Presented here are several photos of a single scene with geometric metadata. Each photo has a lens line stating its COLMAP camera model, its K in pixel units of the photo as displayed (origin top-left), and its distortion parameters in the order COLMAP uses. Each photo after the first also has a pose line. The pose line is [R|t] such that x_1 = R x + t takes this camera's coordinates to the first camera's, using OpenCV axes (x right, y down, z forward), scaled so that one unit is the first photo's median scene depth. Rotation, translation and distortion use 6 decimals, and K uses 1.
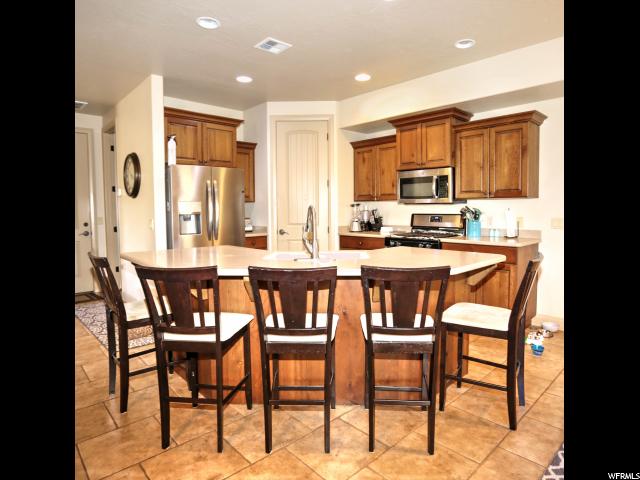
lens RADIAL K [[369.4, 0, 319.9], [0, 369.4, 229.8], [0, 0, 1]] dist [-0.115213, -0.000198]
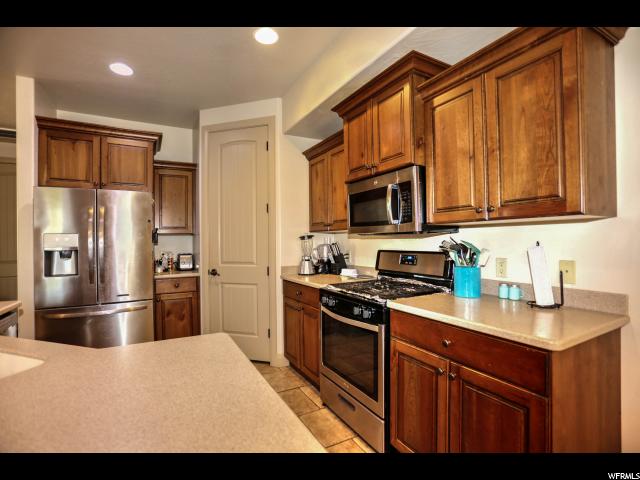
lens RADIAL K [[302.6, 0, 320.0], [0, 302.6, 240.0], [0, 0, 1]] dist [-0.116046, 0.042323]
pose [[0.972148, -0.003761, -0.234340, 0.314494], [-0.008928, 0.998551, -0.053063, -0.037175], [0.234200, 0.053677, 0.970706, 0.528248]]
